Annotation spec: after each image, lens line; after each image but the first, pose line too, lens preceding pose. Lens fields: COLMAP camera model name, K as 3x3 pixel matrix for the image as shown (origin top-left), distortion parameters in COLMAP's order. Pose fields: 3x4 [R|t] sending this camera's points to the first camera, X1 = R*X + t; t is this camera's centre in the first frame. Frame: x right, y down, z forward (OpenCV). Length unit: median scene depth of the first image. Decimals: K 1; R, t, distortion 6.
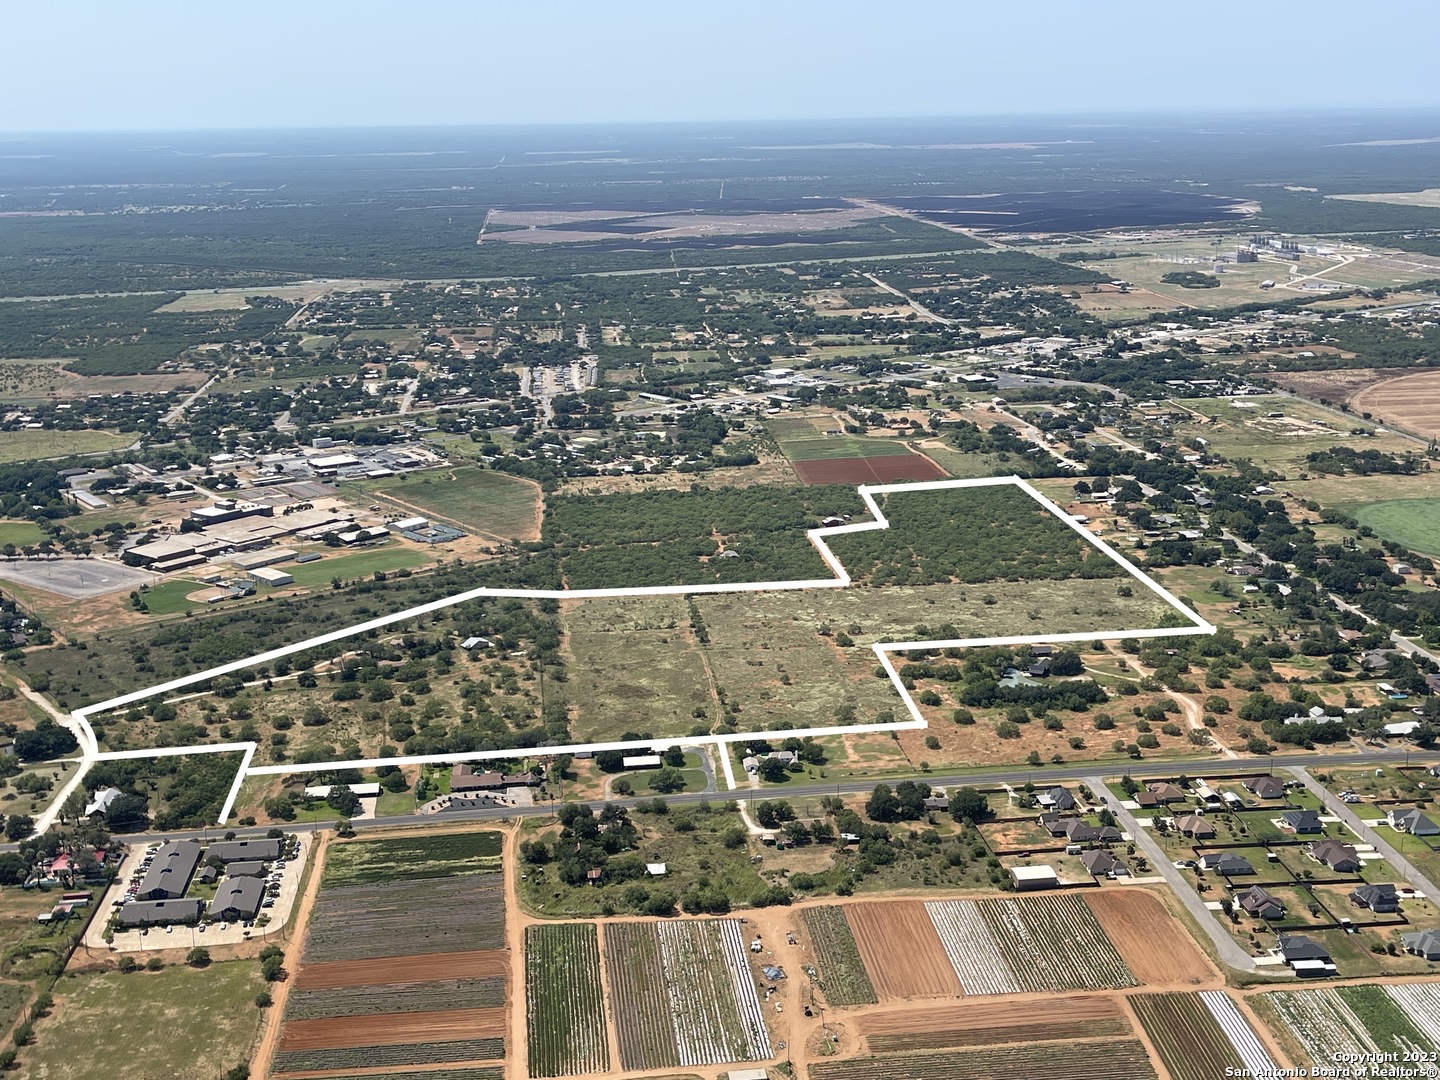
lens RADIAL K [[1737.4, 0, 730.4], [0, 1737.4, 540.9], [0, 0, 1]] dist [0.150007, -0.482821]
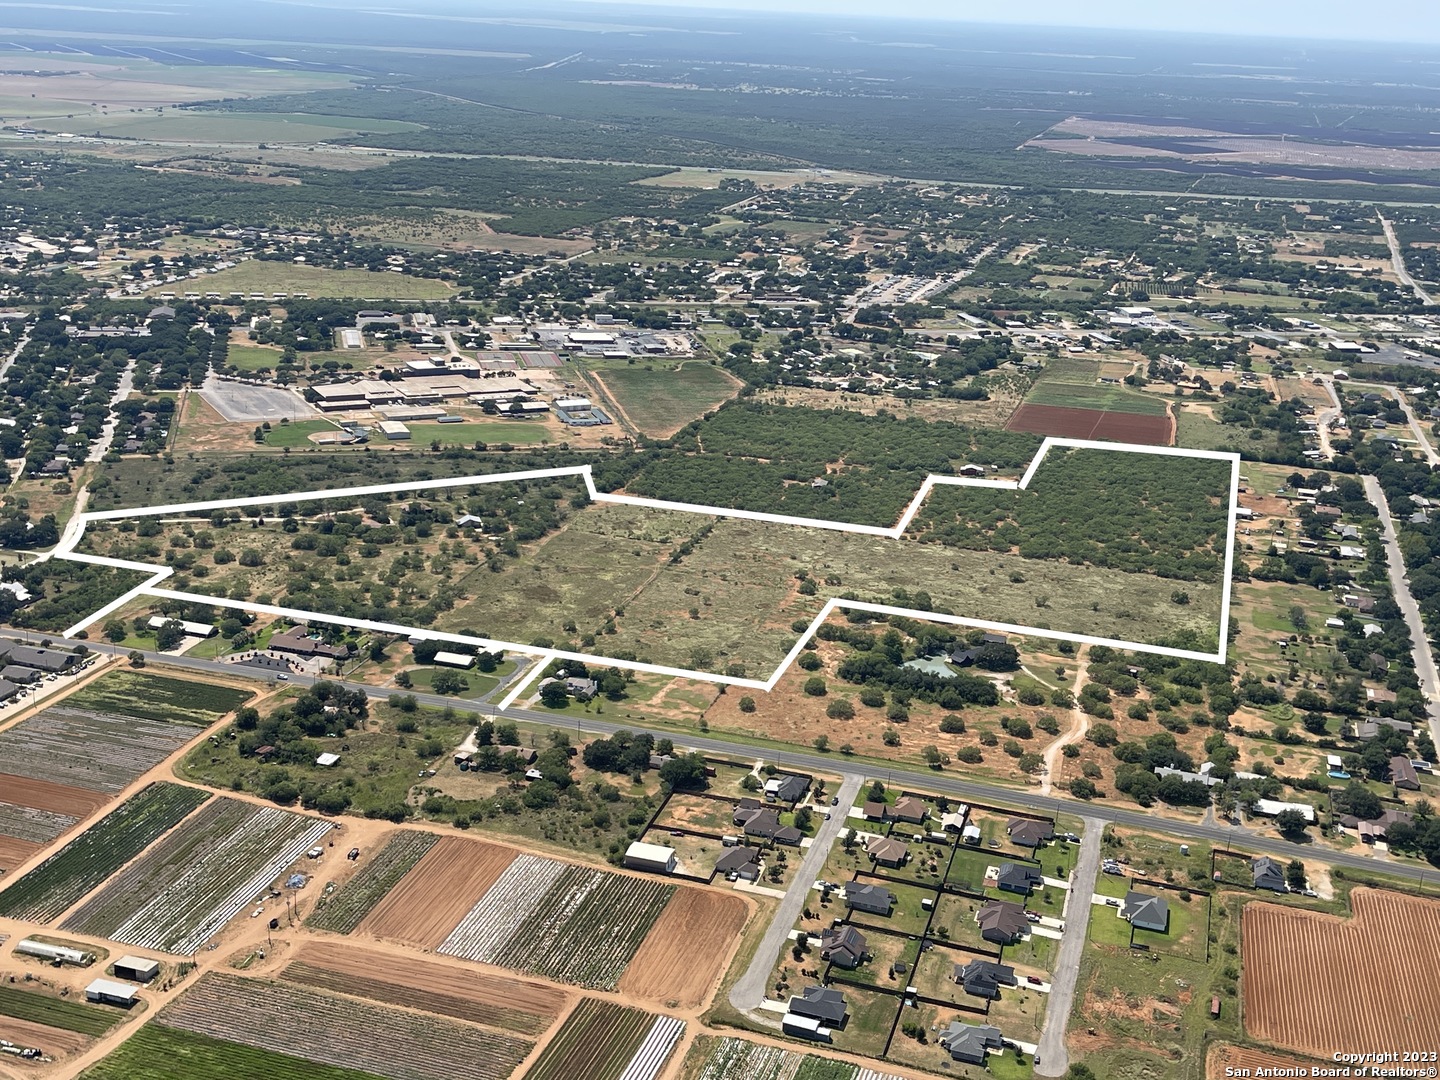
lens RADIAL K [[1732.6, 0, 690.5], [0, 1732.6, 536.2], [0, 0, 1]] dist [0.148976, -0.470394]
pose [[0.913480, 0.179019, -0.365385, 0.334391], [-0.160017, 0.983710, 0.081916, -0.035342], [0.374097, -0.016361, 0.927245, 0.108592]]
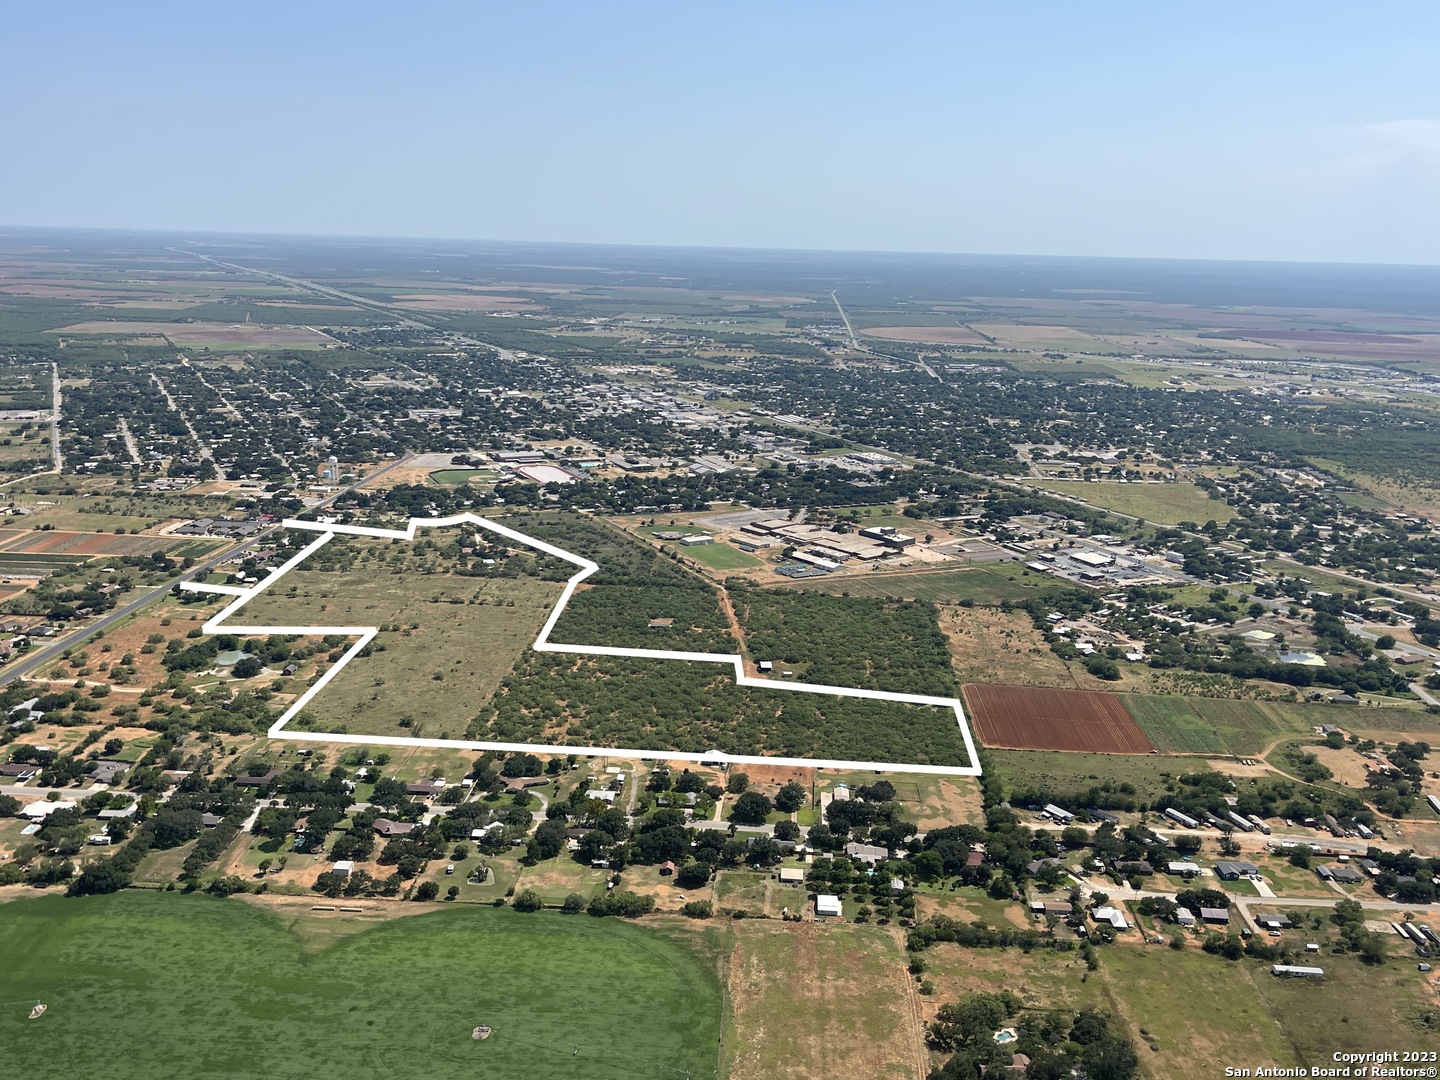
lens RADIAL K [[1293.7, 0, 704.3], [0, 1293.7, 560.6], [0, 0, 1]] dist [0.058740, -0.051695]
pose [[-0.186951, 0.252215, -0.949440, 0.940909], [-0.261868, 0.918714, 0.295616, -0.345206], [0.946823, 0.303894, -0.105707, 1.288841]]
